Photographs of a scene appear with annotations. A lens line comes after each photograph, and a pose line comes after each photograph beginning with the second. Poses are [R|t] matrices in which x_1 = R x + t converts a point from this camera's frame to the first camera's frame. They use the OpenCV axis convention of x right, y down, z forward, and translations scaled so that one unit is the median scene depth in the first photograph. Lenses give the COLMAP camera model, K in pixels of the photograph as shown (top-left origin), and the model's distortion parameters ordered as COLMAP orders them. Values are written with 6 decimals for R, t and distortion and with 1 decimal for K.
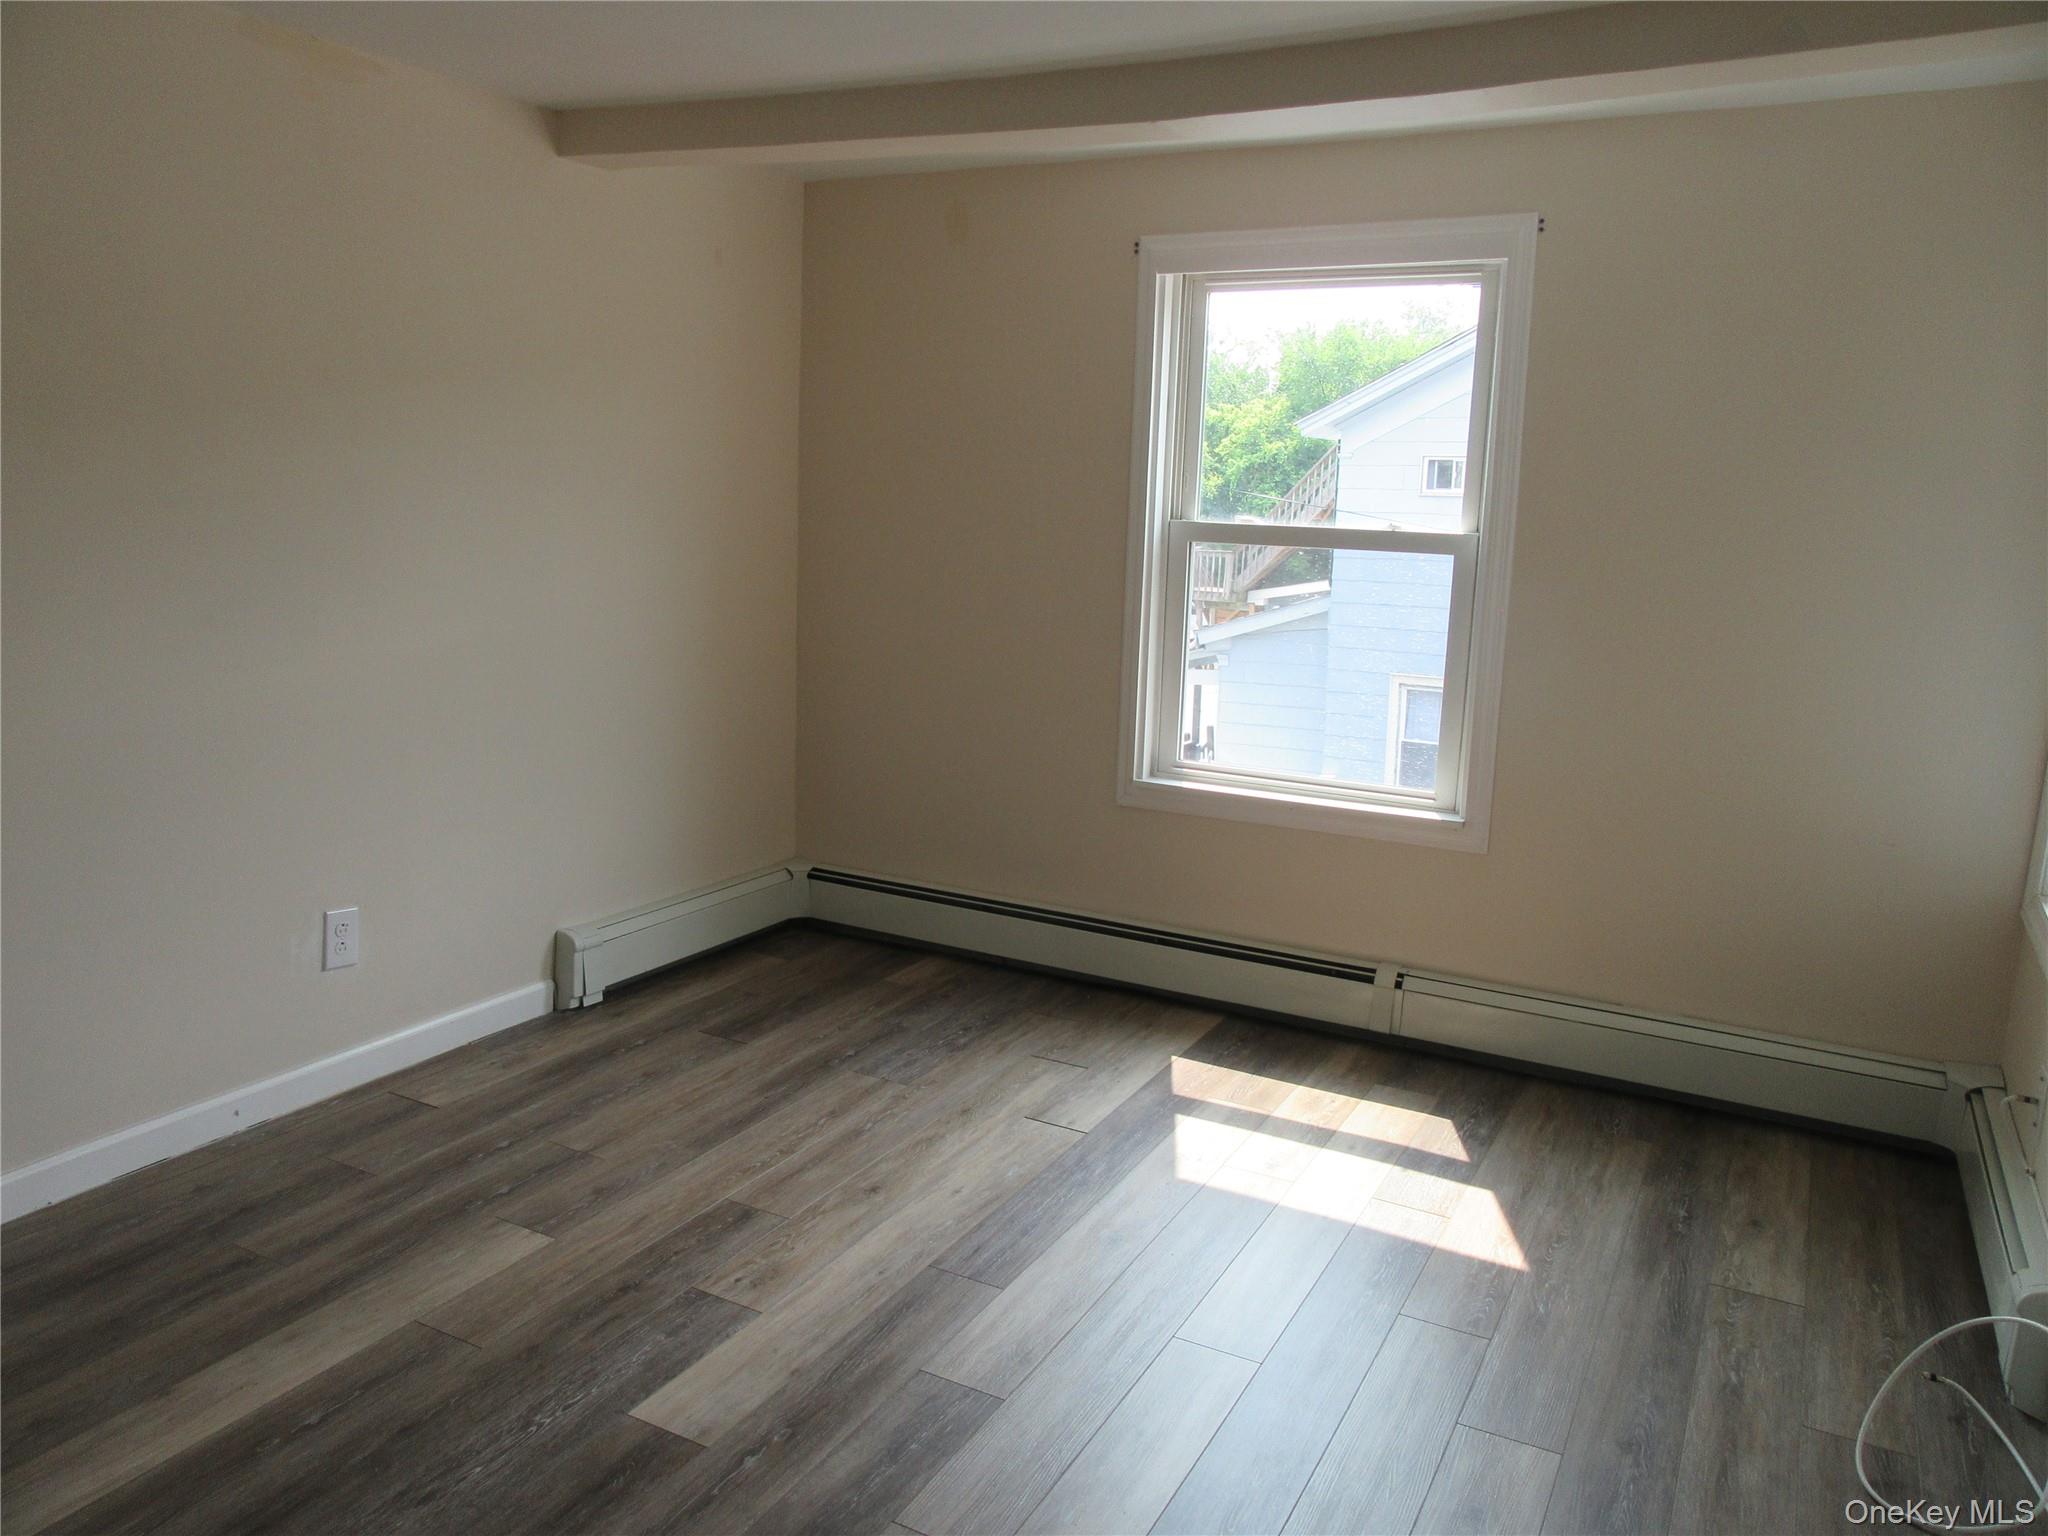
lens RADIAL K [[1499.0, 0, 1024.0], [0, 1499.0, 768.0], [0, 0, 1]] dist [0.027294, 0.002796]
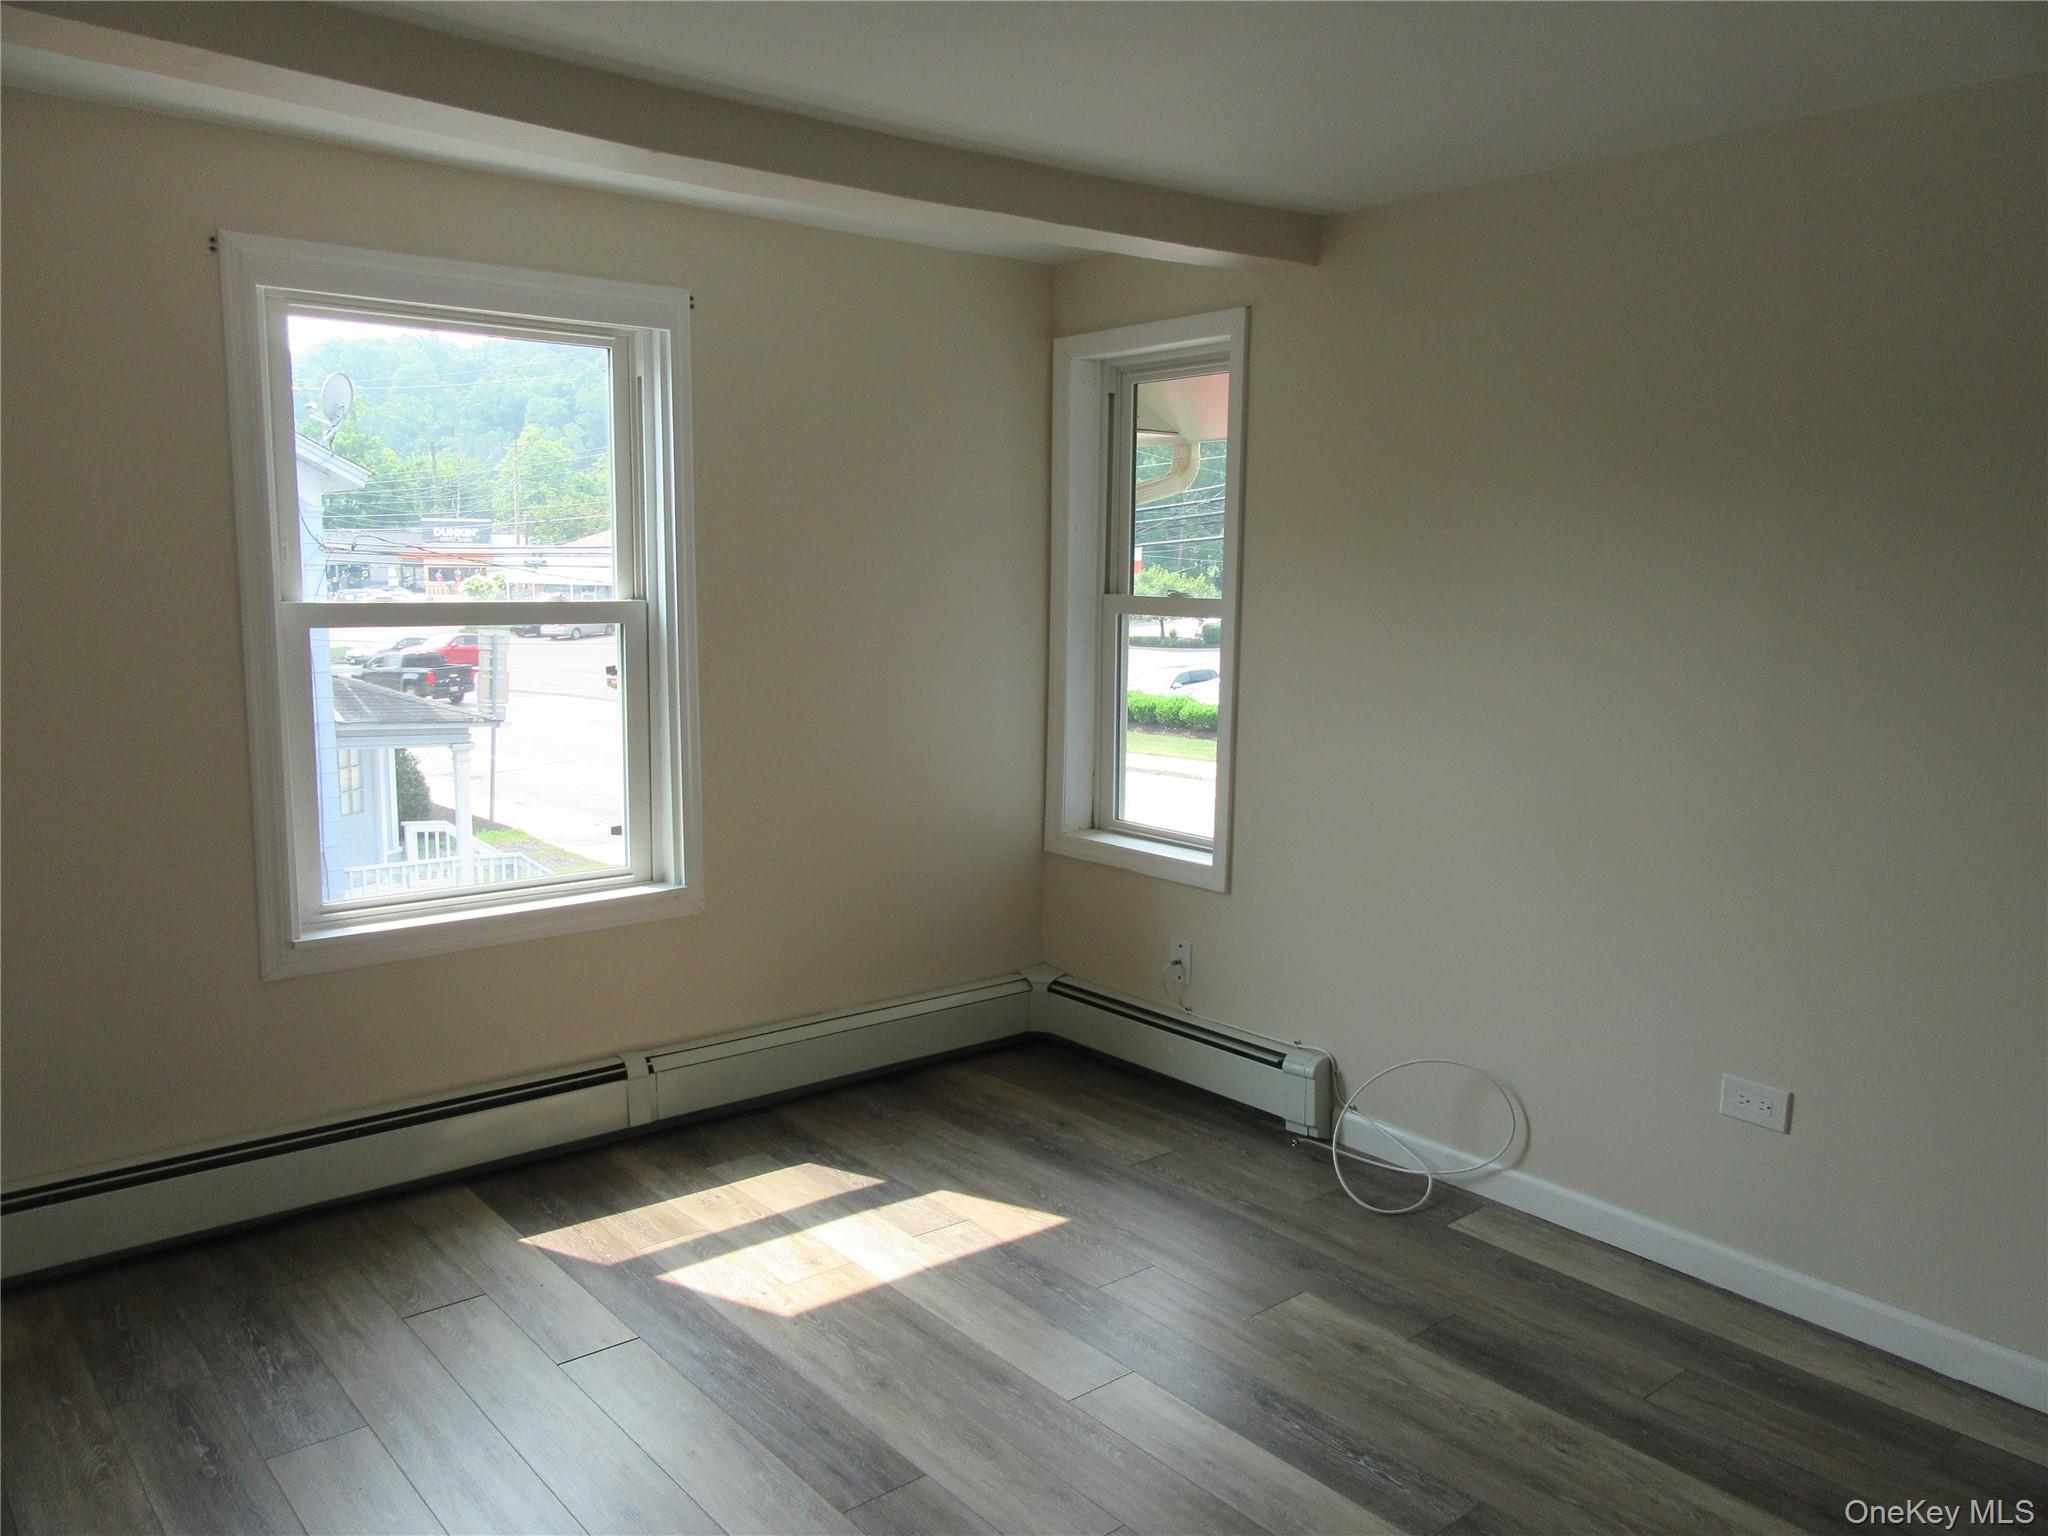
lens RADIAL K [[1527.8, 0, 1023.6], [0, 1527.8, 766.4], [0, 0, 1]] dist [-0.003077, 0.024773]
pose [[0.384956, -0.153641, 0.910057, -0.547651], [0.169529, 0.981040, 0.093913, -0.102418], [-0.907231, 0.118128, 0.403704, 0.389196]]
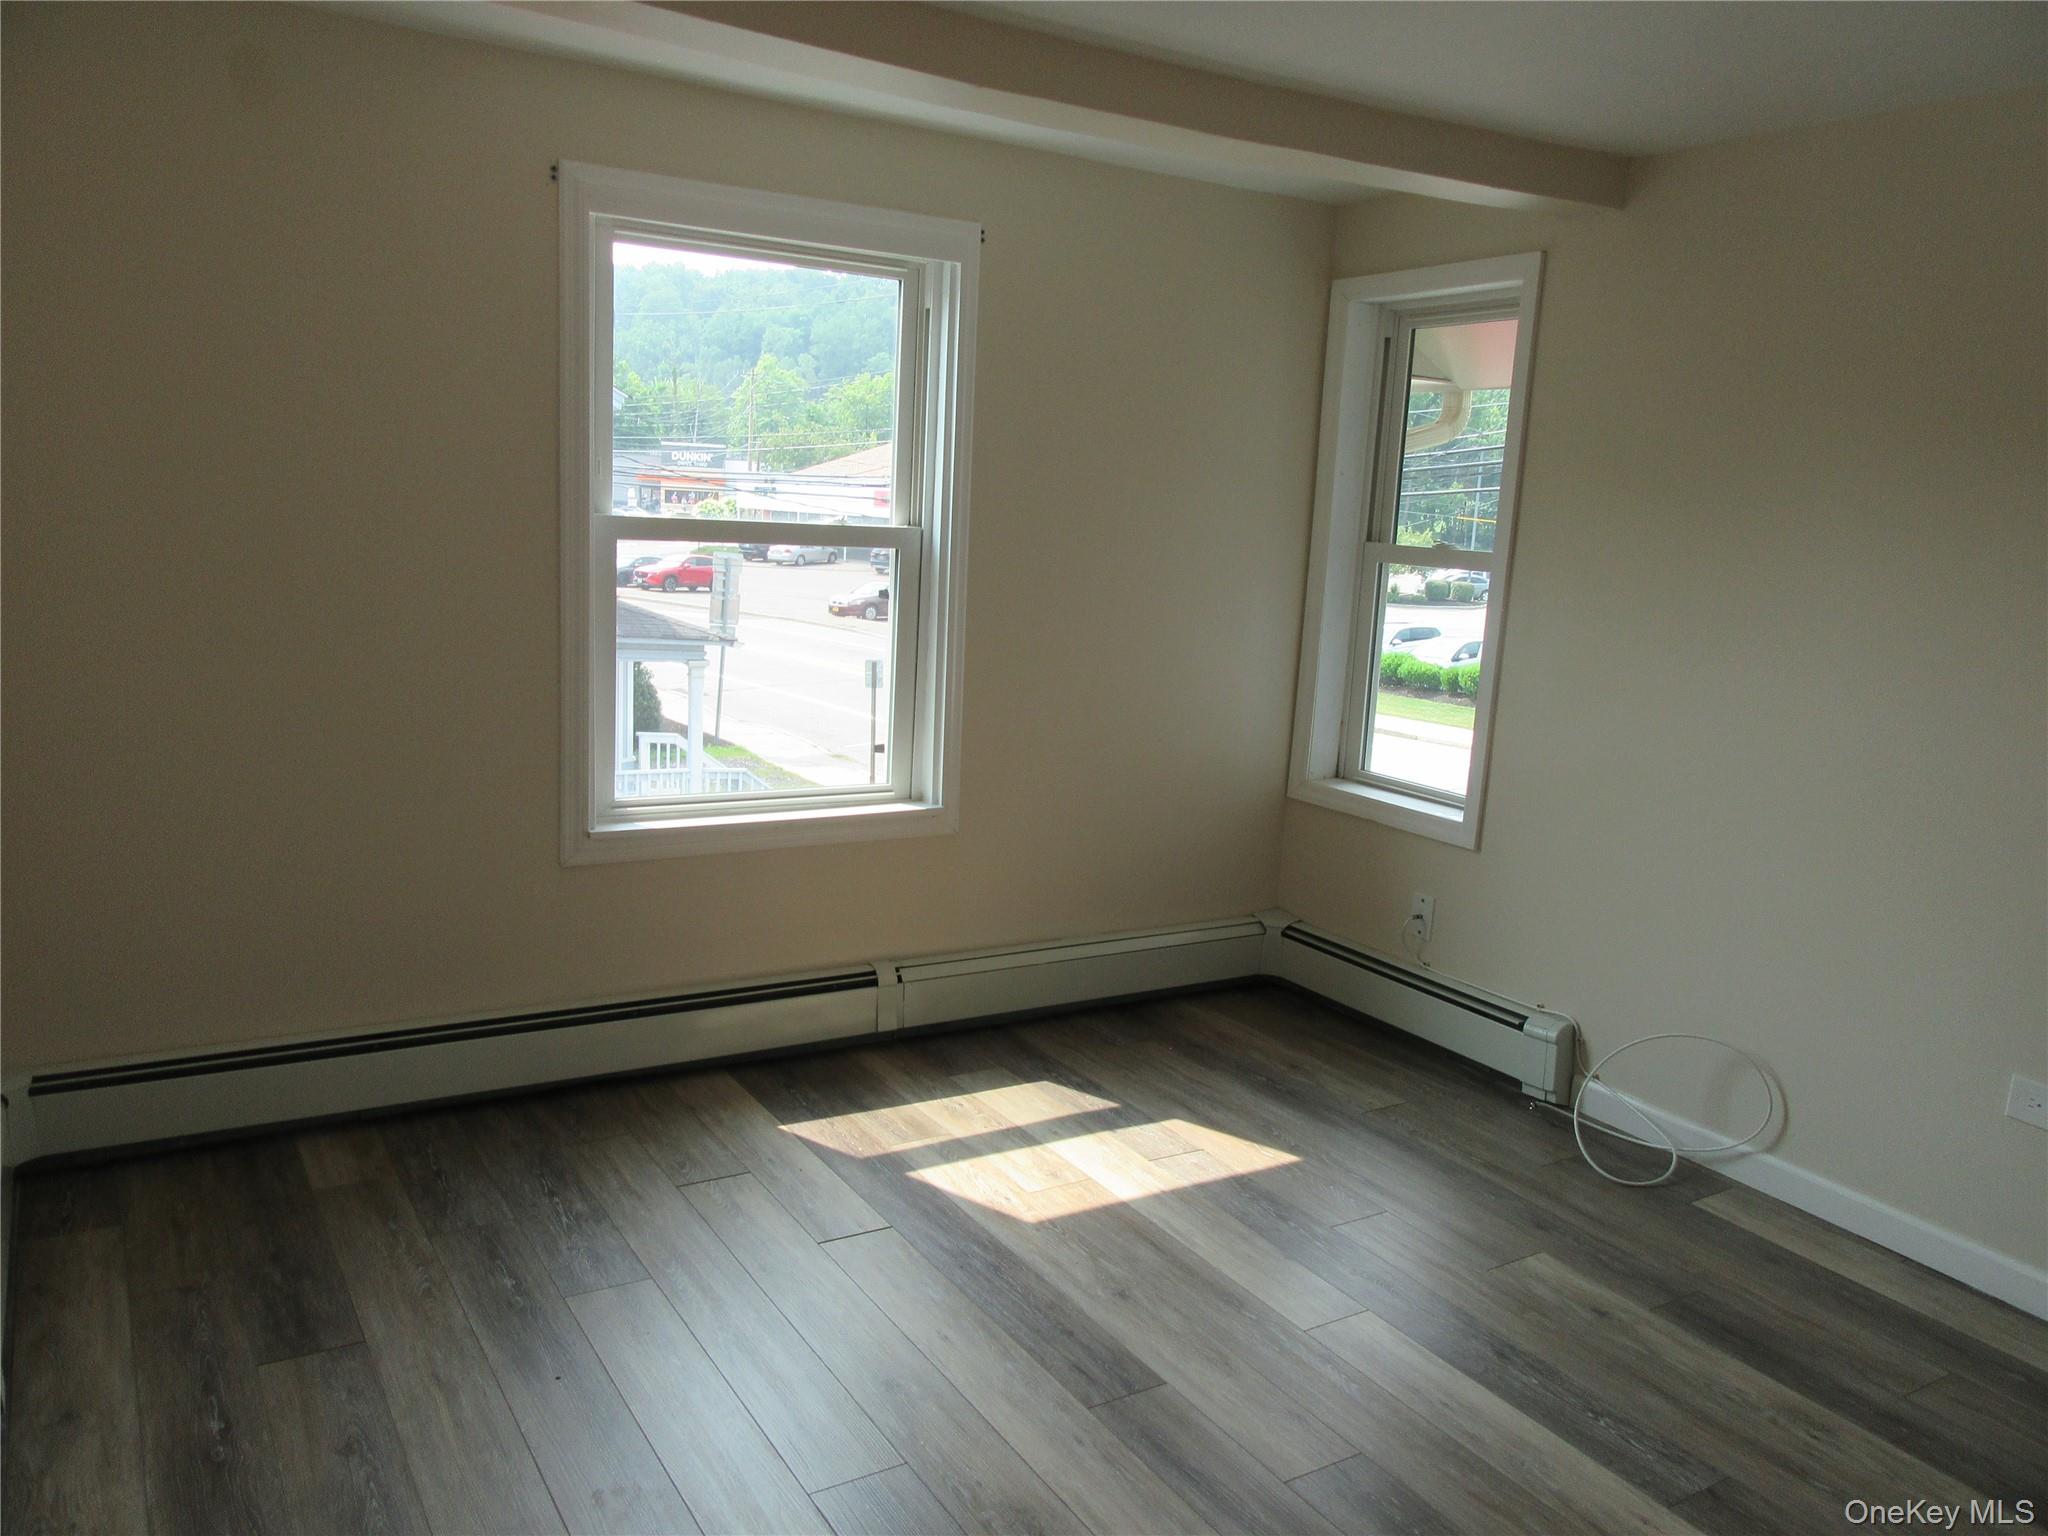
lens RADIAL K [[1527.0, 0, 1024.0], [0, 1527.0, 768.0], [0, 0, 1]] dist [-0.008411, 0.028671]
pose [[0.511222, -0.159247, 0.844567, -0.577137], [0.121841, 0.986188, 0.112199, -0.104106], [-0.850769, 0.045545, 0.523563, 0.413736]]
